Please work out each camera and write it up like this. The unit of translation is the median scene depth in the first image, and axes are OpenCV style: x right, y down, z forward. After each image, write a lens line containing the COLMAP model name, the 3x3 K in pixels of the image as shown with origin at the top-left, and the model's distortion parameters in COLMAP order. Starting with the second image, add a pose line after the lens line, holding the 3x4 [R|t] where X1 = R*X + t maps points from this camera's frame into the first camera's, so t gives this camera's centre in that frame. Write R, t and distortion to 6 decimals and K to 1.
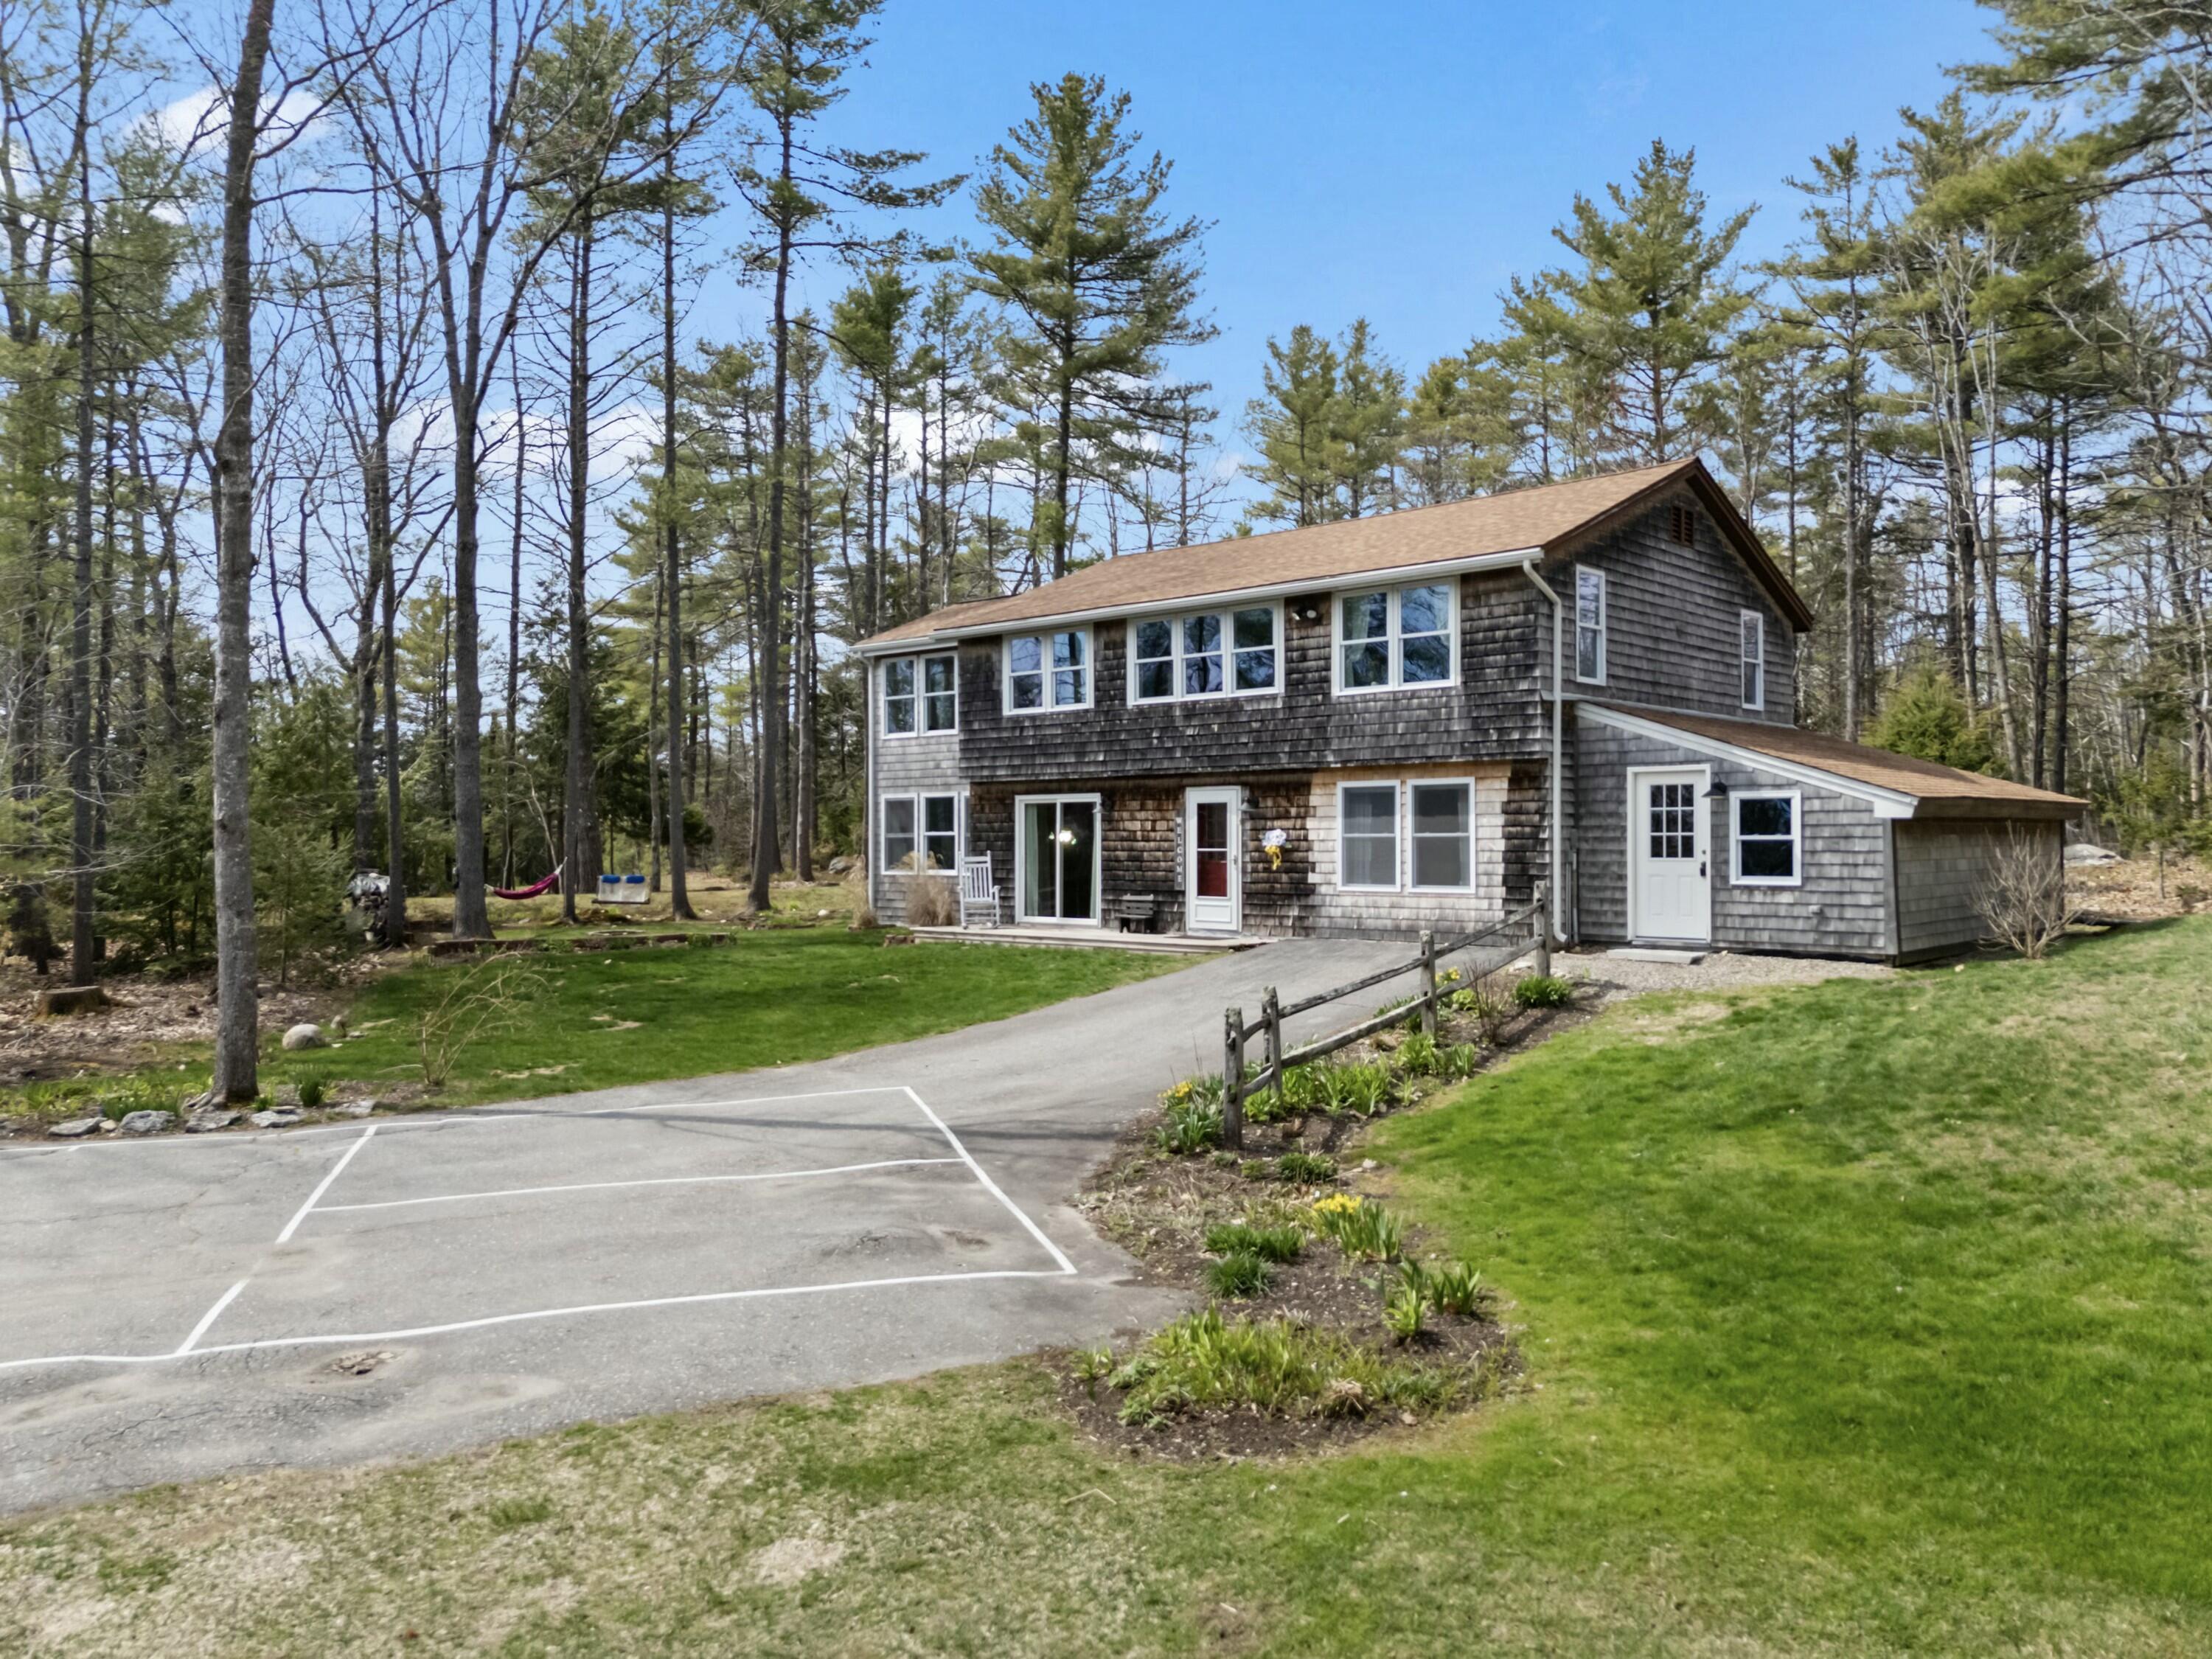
lens RADIAL K [[1614.8, 0, 1106.5], [0, 1614.8, 845.1], [0, 0, 1]] dist [0.133581, -0.201542]
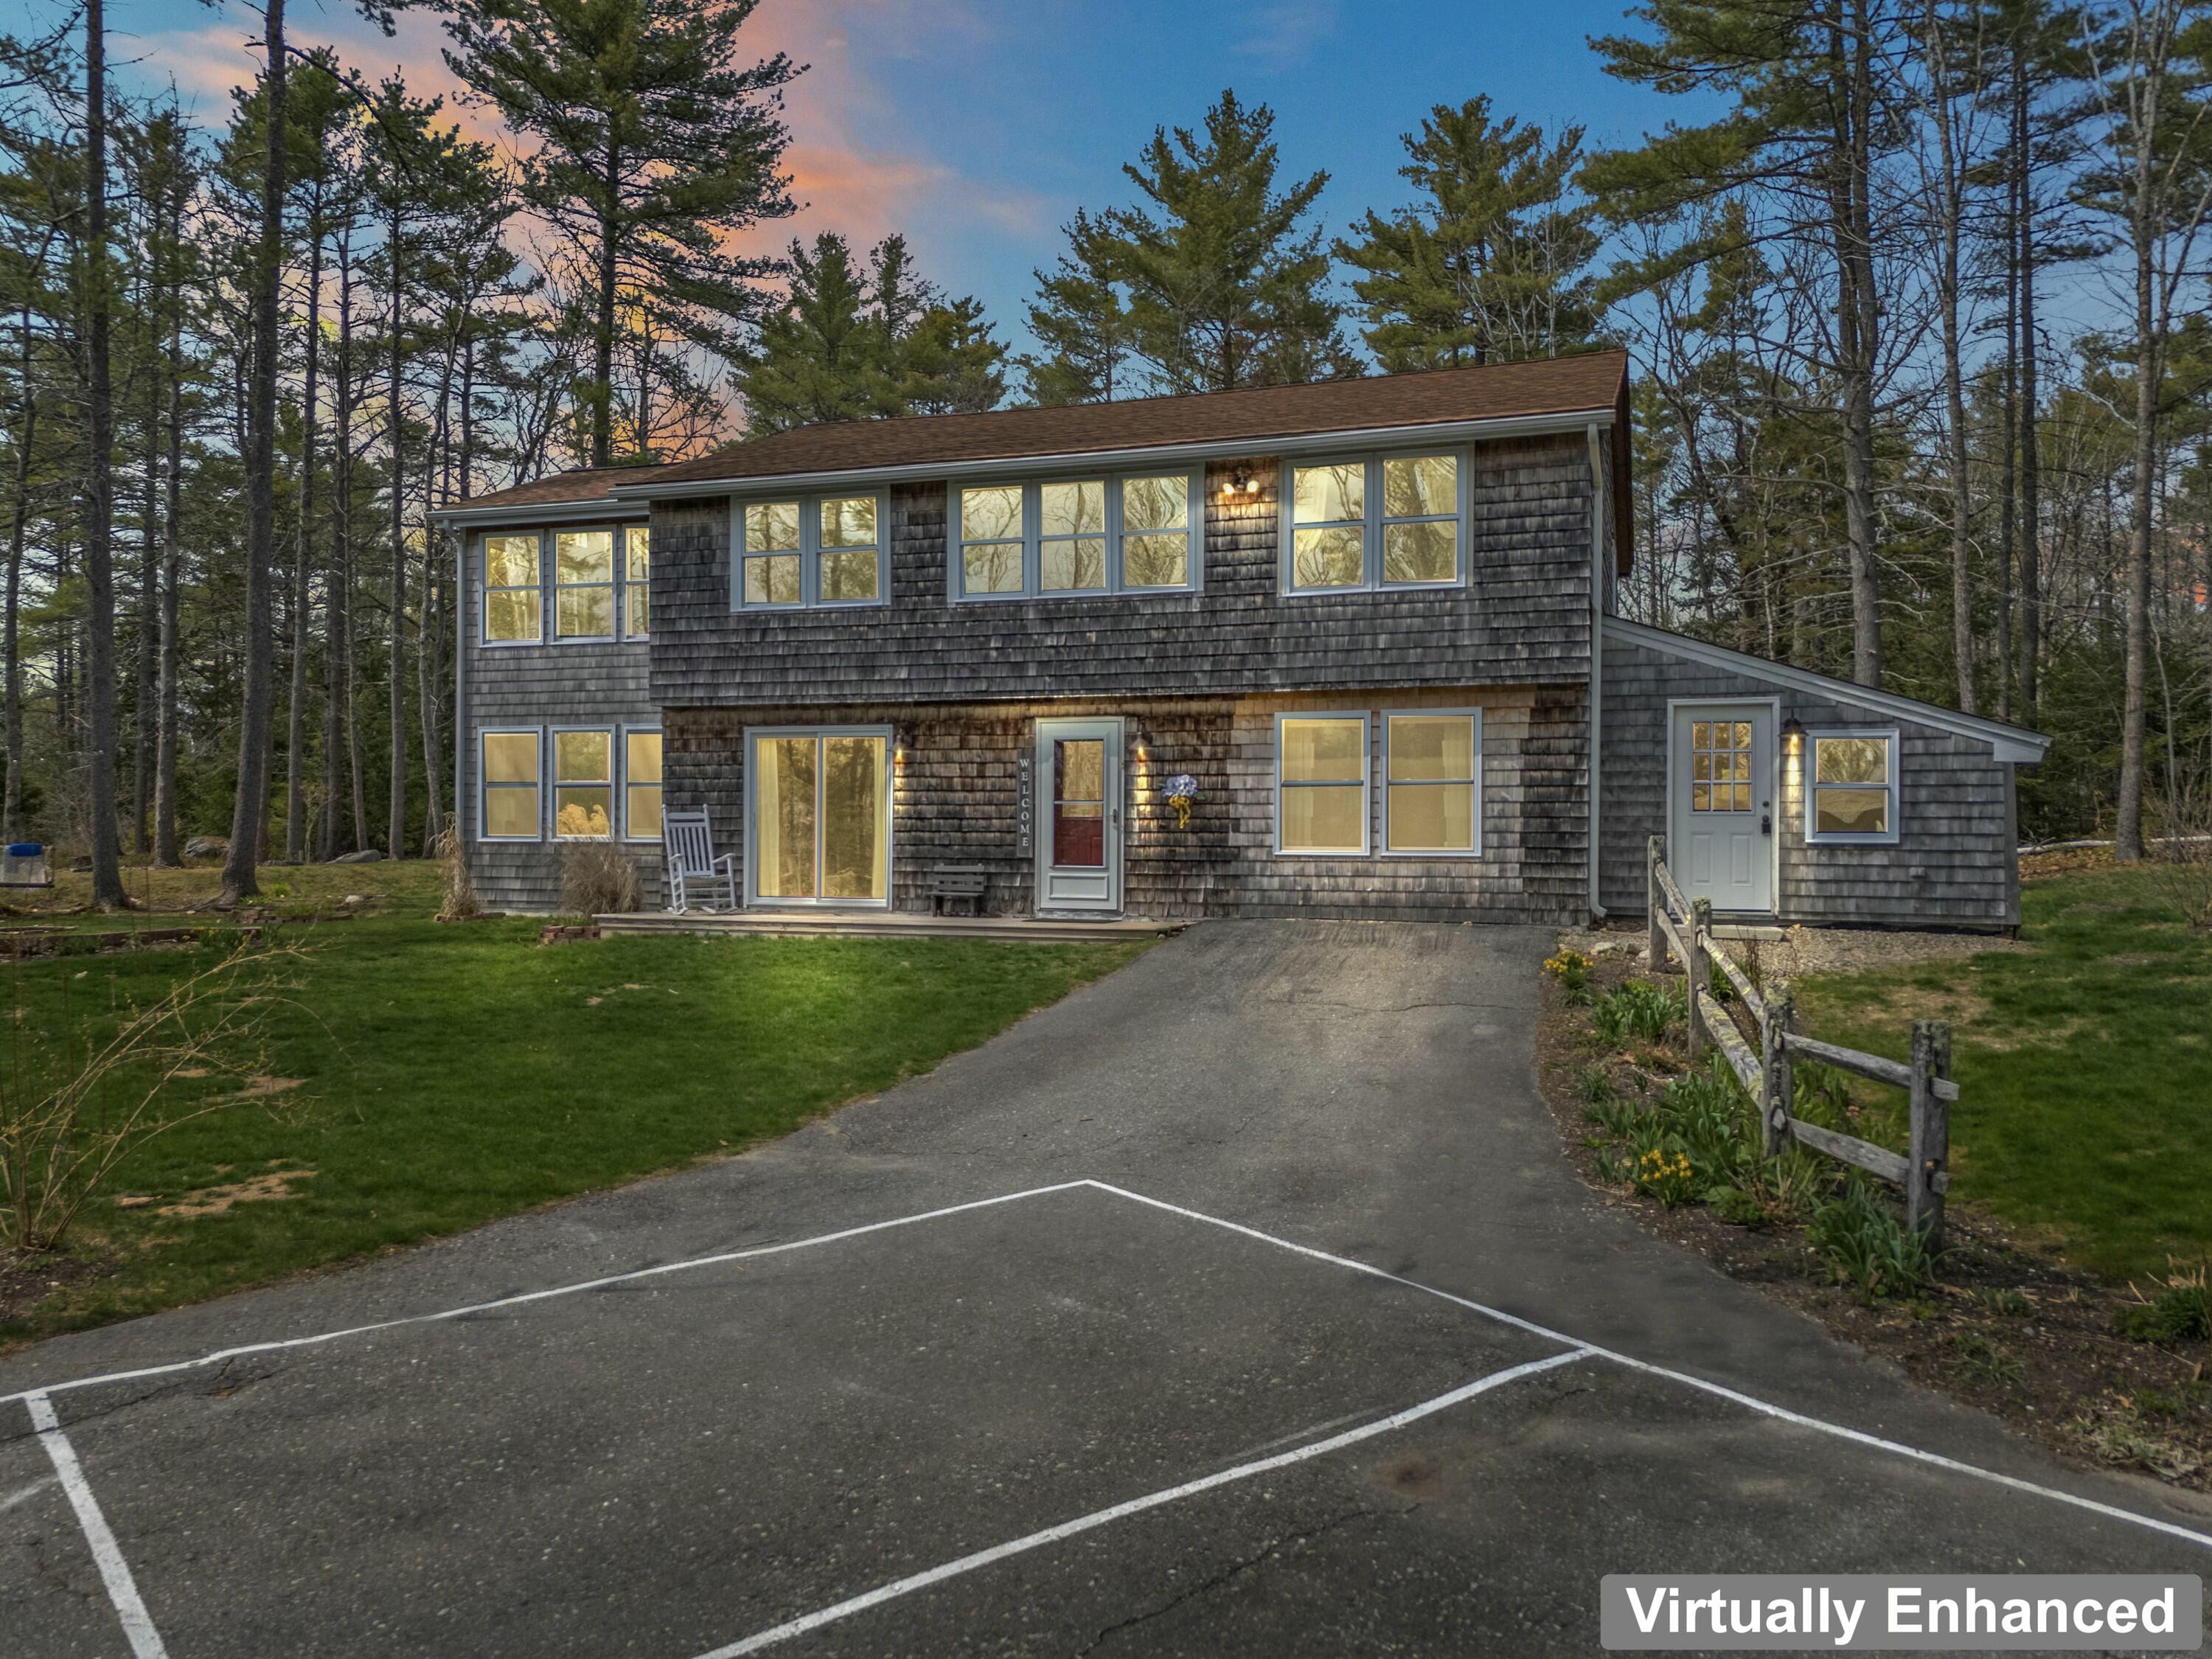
lens RADIAL K [[1614.8, 0, 1106.5], [0, 1614.8, 845.1], [0, 0, 1]] dist [0.133581, -0.201542]
pose [[0.917996, 0.007074, 0.396527, -0.231033], [-0.007465, 0.999972, -0.000559, 0.024317], [-0.396520, -0.002447, 0.918023, 0.333156]]
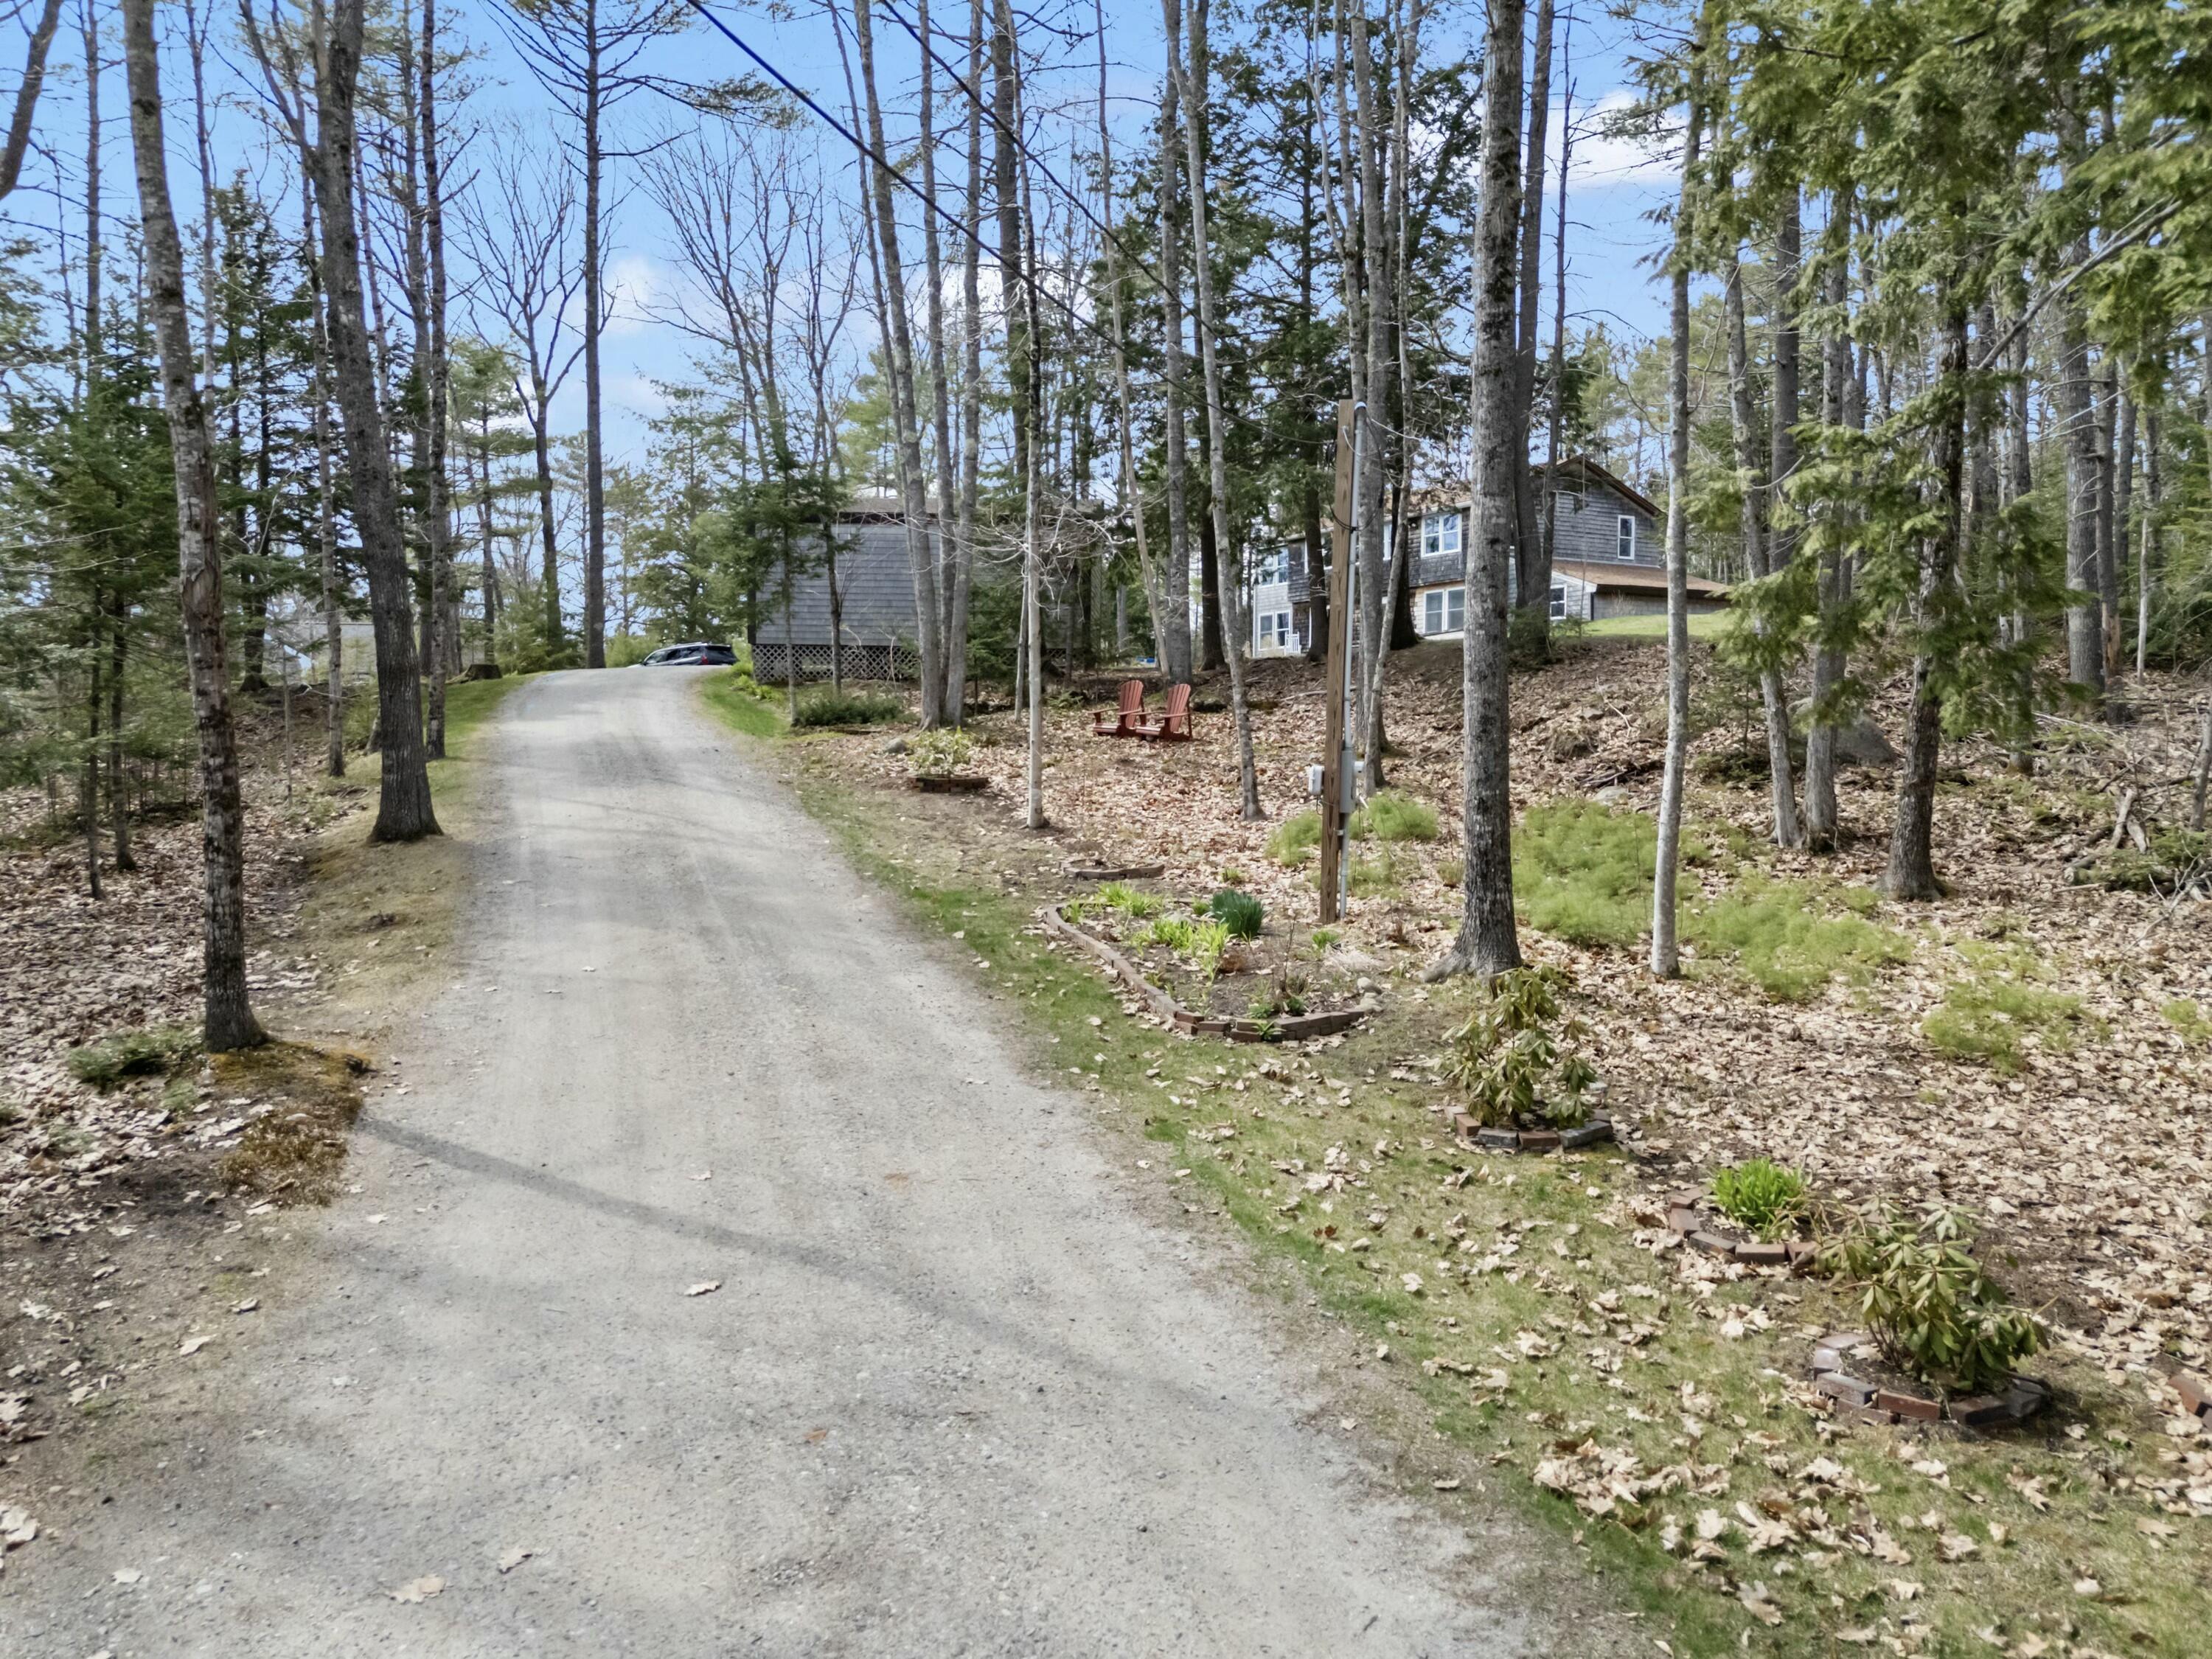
lens RADIAL K [[1614.8, 0, 1106.5], [0, 1614.8, 845.1], [0, 0, 1]] dist [0.133581, -0.201542]
pose [[0.959820, 0.019541, -0.279936, 0.386710], [-0.004094, 0.998441, 0.055658, 0.216907], [0.280587, -0.052276, 0.958404, -1.601322]]
